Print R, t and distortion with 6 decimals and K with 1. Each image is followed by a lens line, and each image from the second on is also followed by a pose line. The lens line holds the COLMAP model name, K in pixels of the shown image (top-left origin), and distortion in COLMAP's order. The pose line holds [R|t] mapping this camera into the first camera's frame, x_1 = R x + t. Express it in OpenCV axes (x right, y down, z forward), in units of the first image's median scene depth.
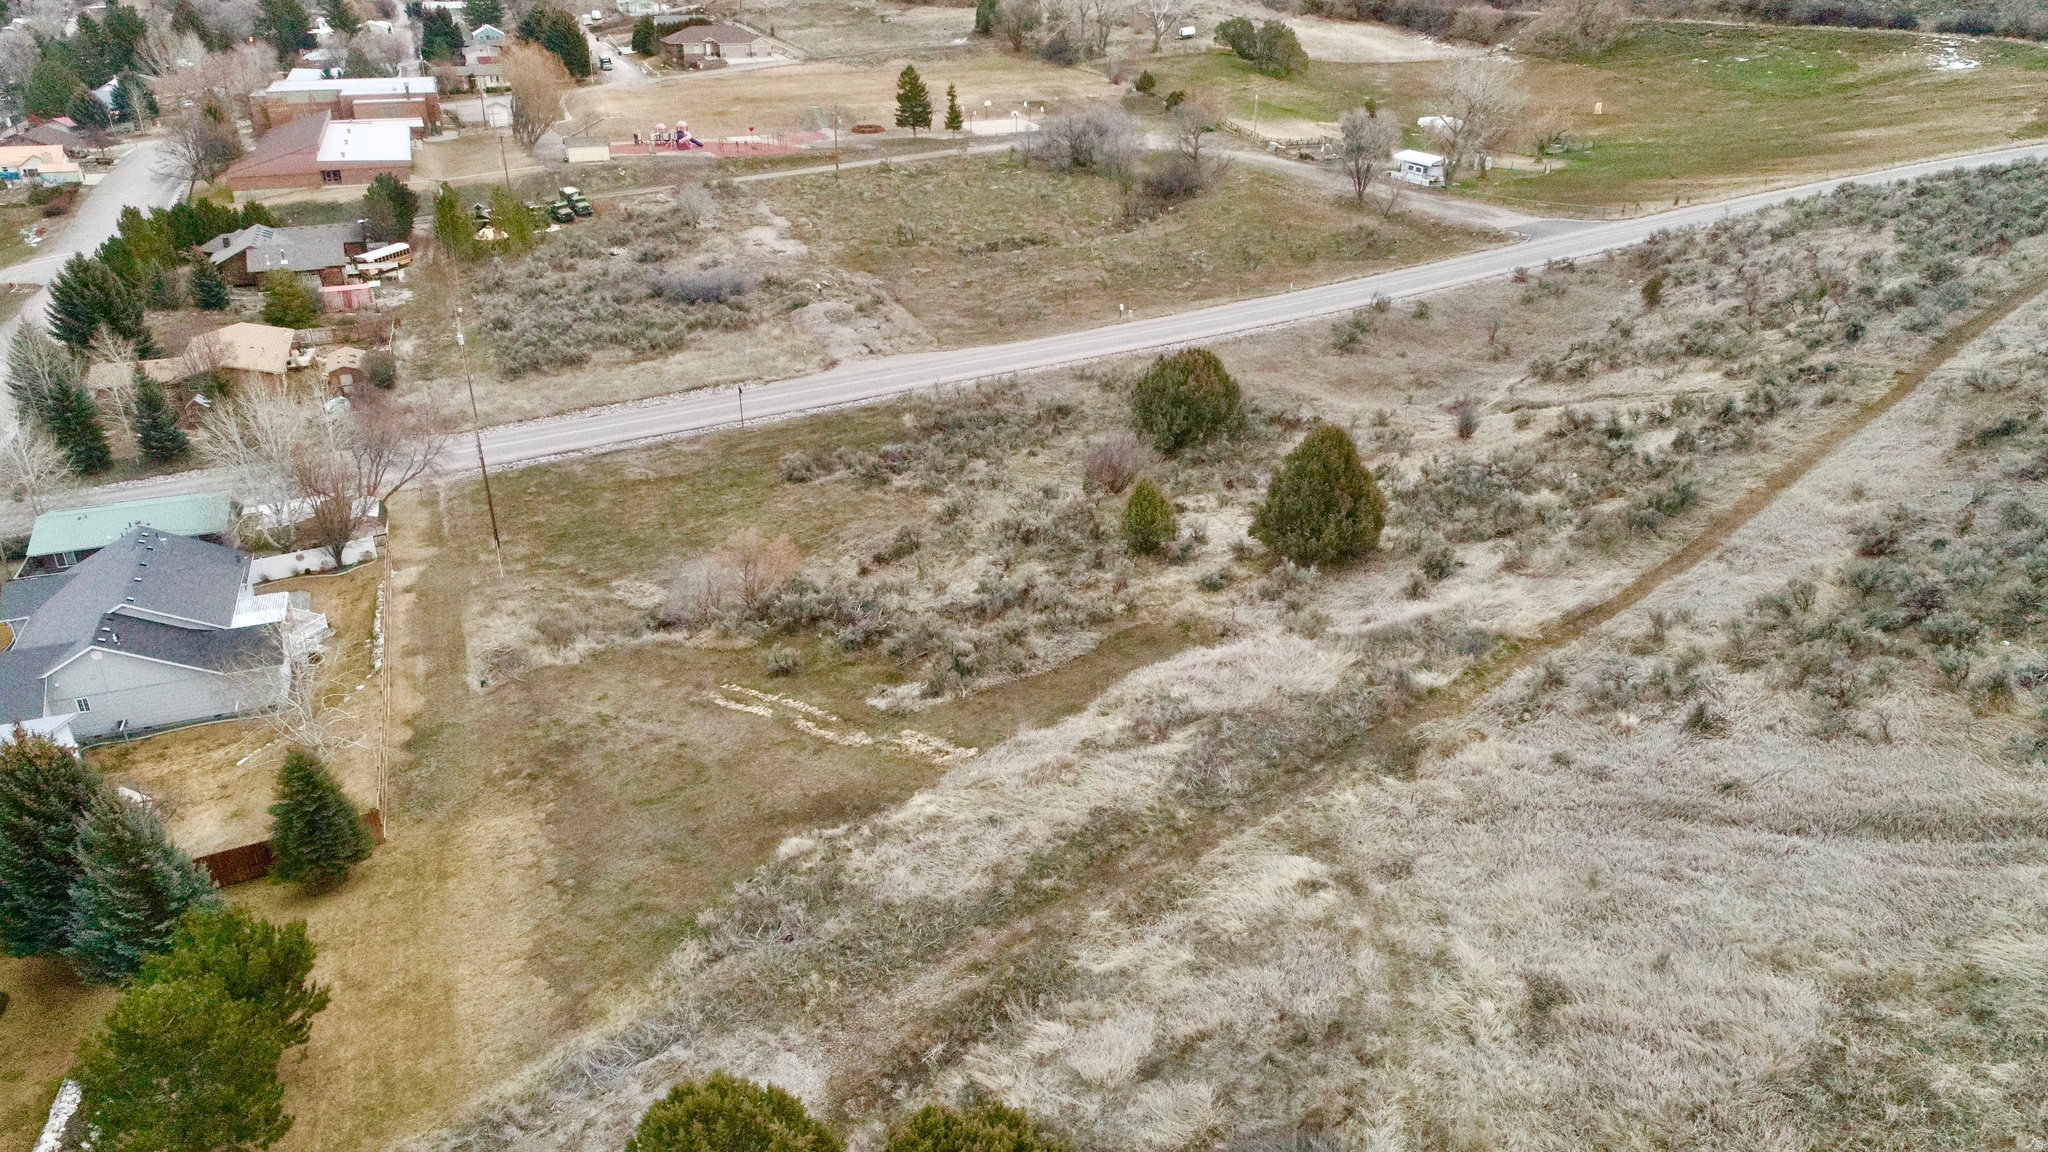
lens RADIAL K [[1379.8, 0, 1023.4], [0, 1379.8, 573.8], [0, 0, 1]] dist [0.003443, -0.002785]
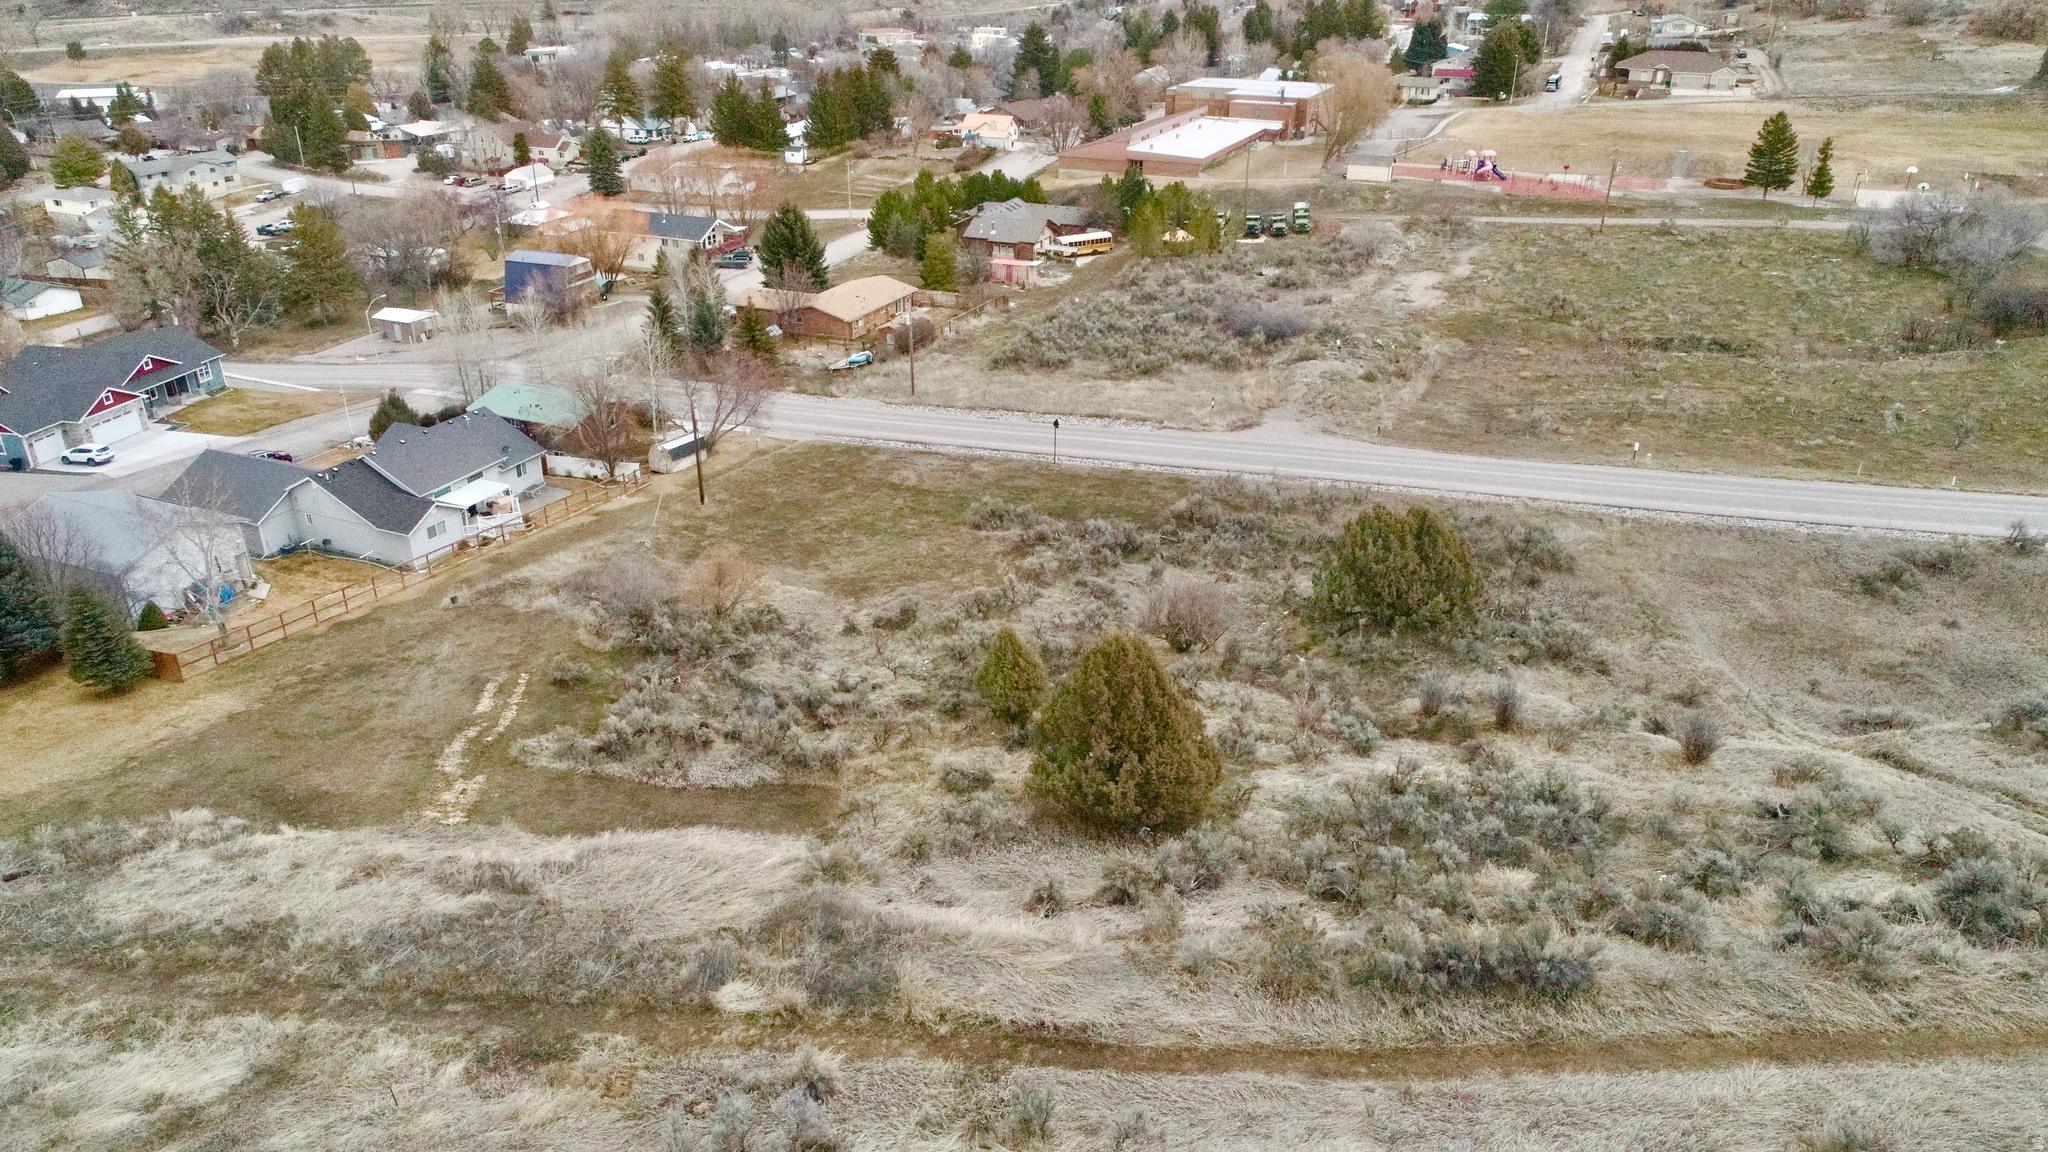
lens RADIAL K [[1379.8, 0, 1025.1], [0, 1379.8, 574.6], [0, 0, 1]] dist [0.003443, -0.002785]
pose [[0.701965, 0.301966, -0.645028, 0.210192], [-0.306701, 0.945557, 0.108883, -0.065708], [0.642790, 0.121399, 0.756362, 0.140688]]
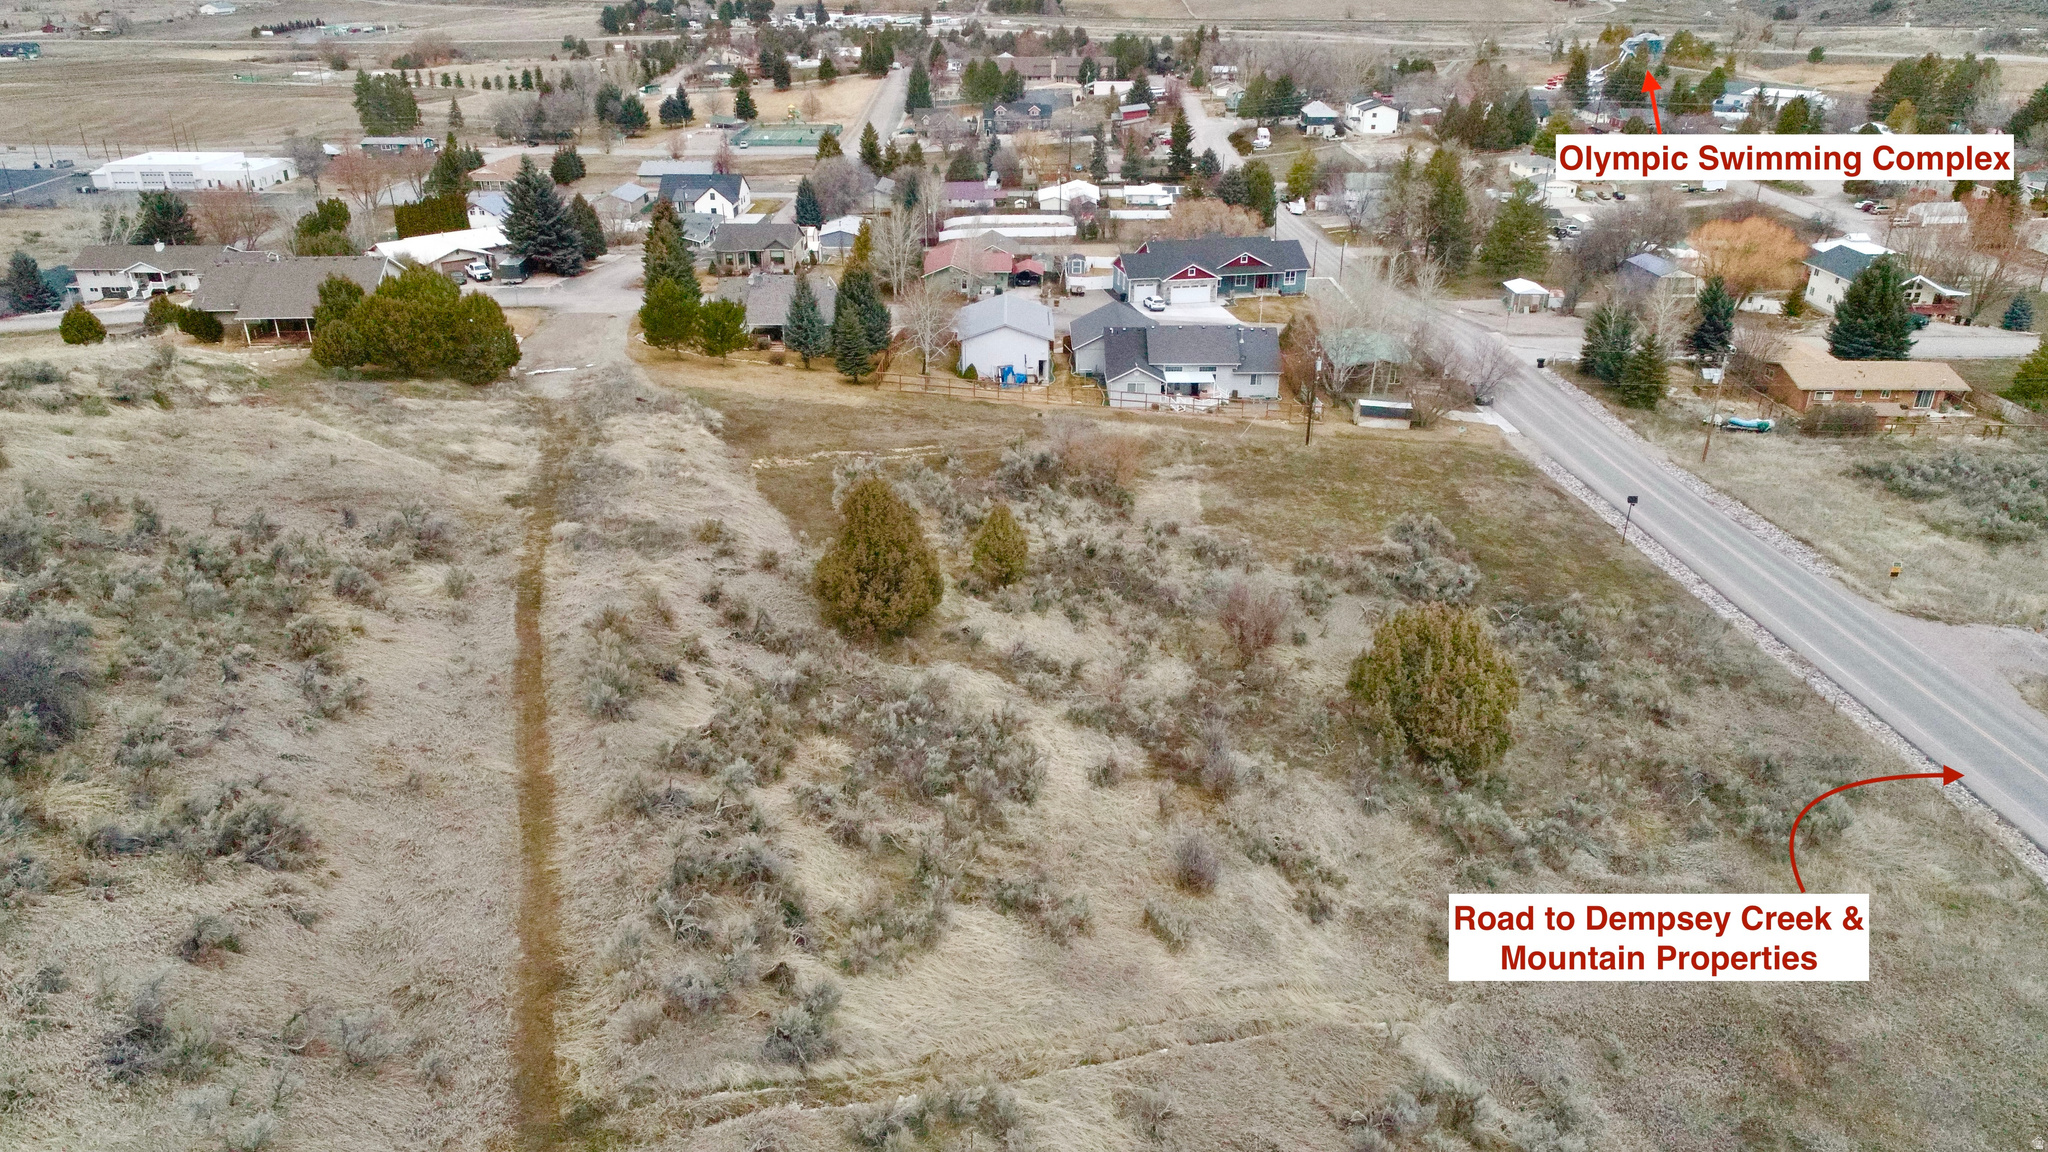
lens RADIAL K [[1379.8, 0, 1026.1], [0, 1379.8, 578.6], [0, 0, 1]] dist [0.003443, -0.002785]
pose [[-0.375982, 0.389093, -0.840978, 0.328010], [-0.401980, 0.749235, 0.526363, -0.195022], [0.834895, 0.535960, -0.125291, 0.410017]]
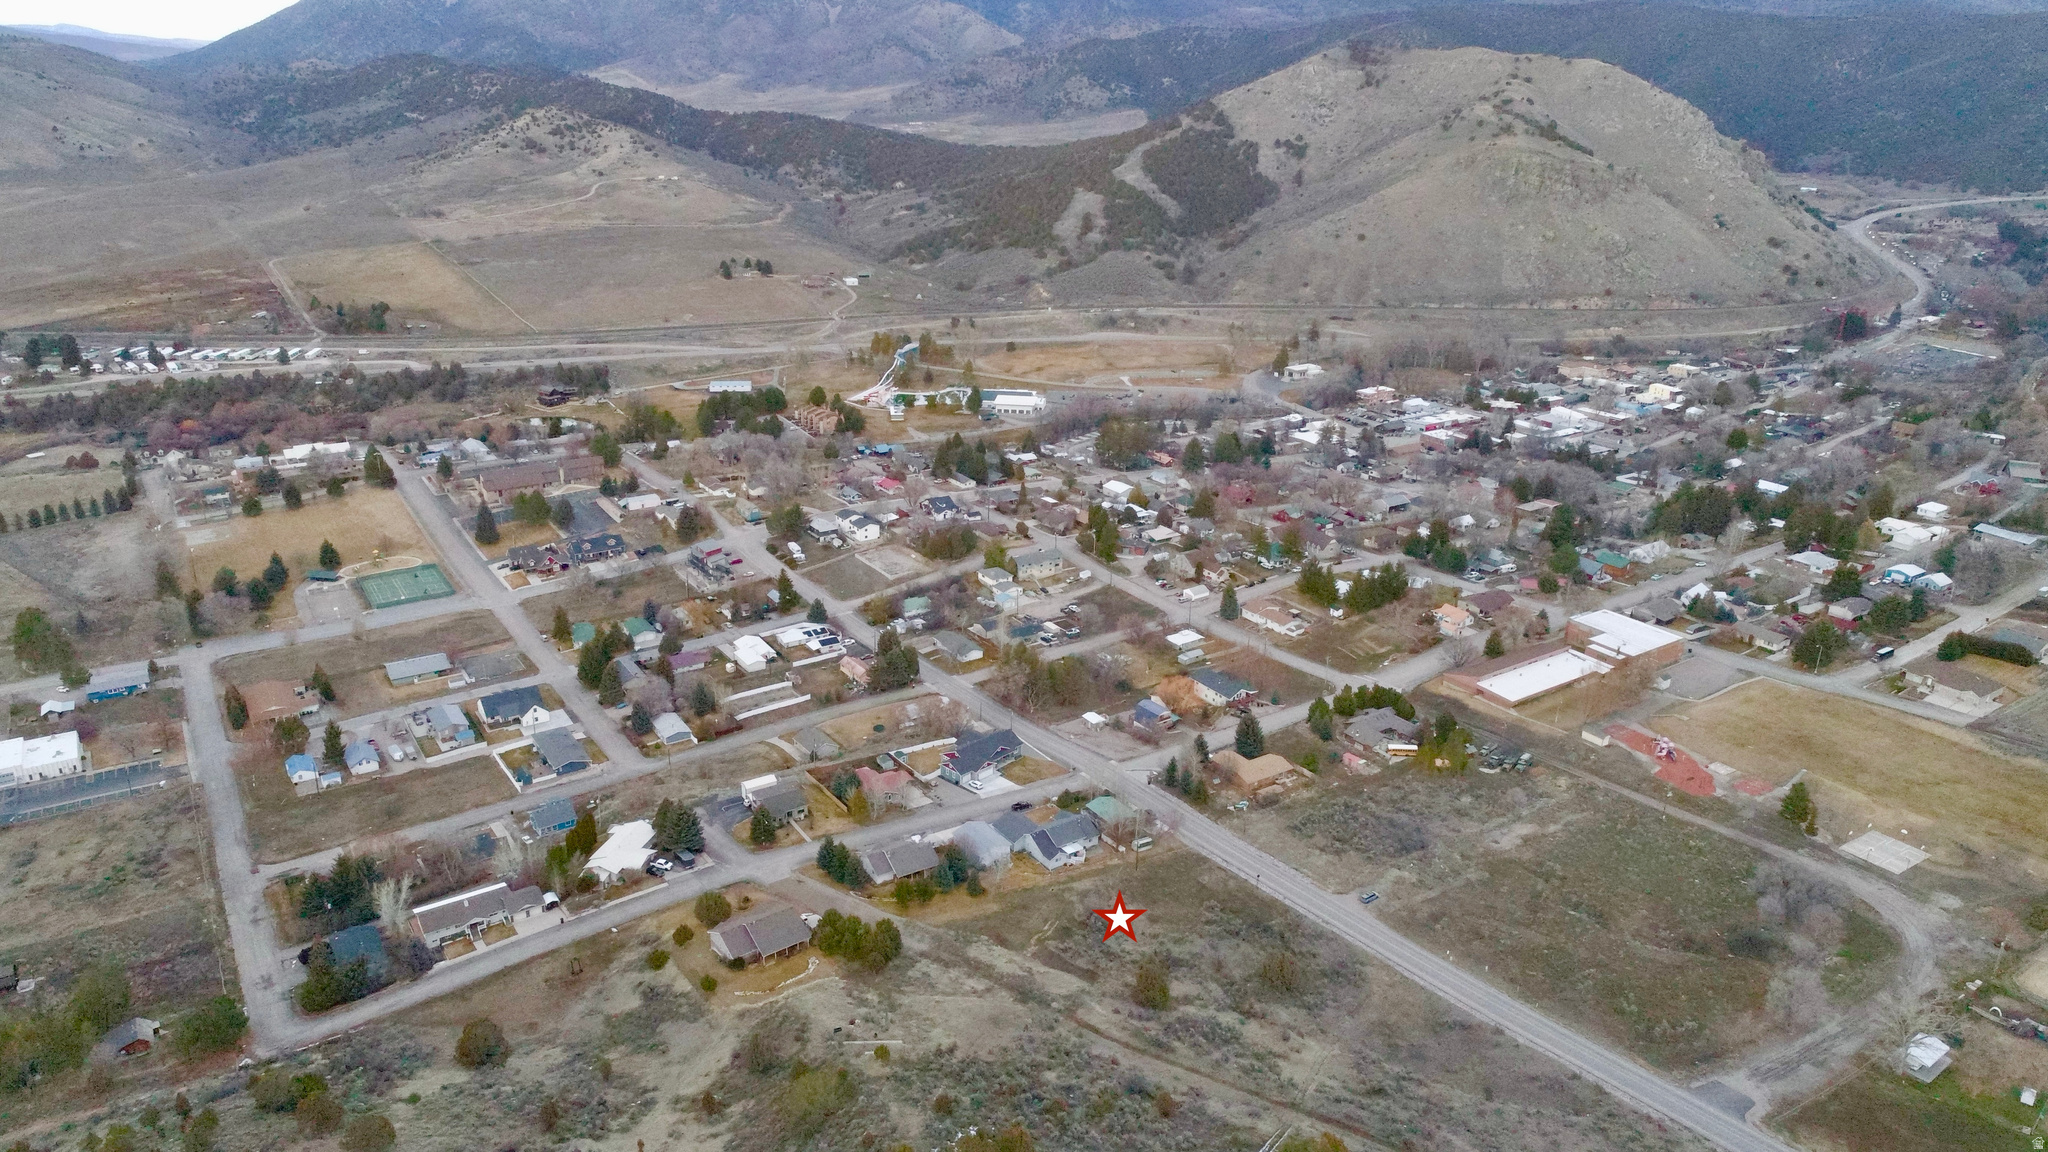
lens RADIAL K [[1379.8, 0, 1026.2], [0, 1379.8, 579.7], [0, 0, 1]] dist [0.003443, -0.002785]
pose [[0.210326, 0.346366, -0.914217, 0.986990], [-0.434709, 0.870736, 0.229883, -0.531979], [0.875666, 0.349068, 0.333707, -0.254622]]
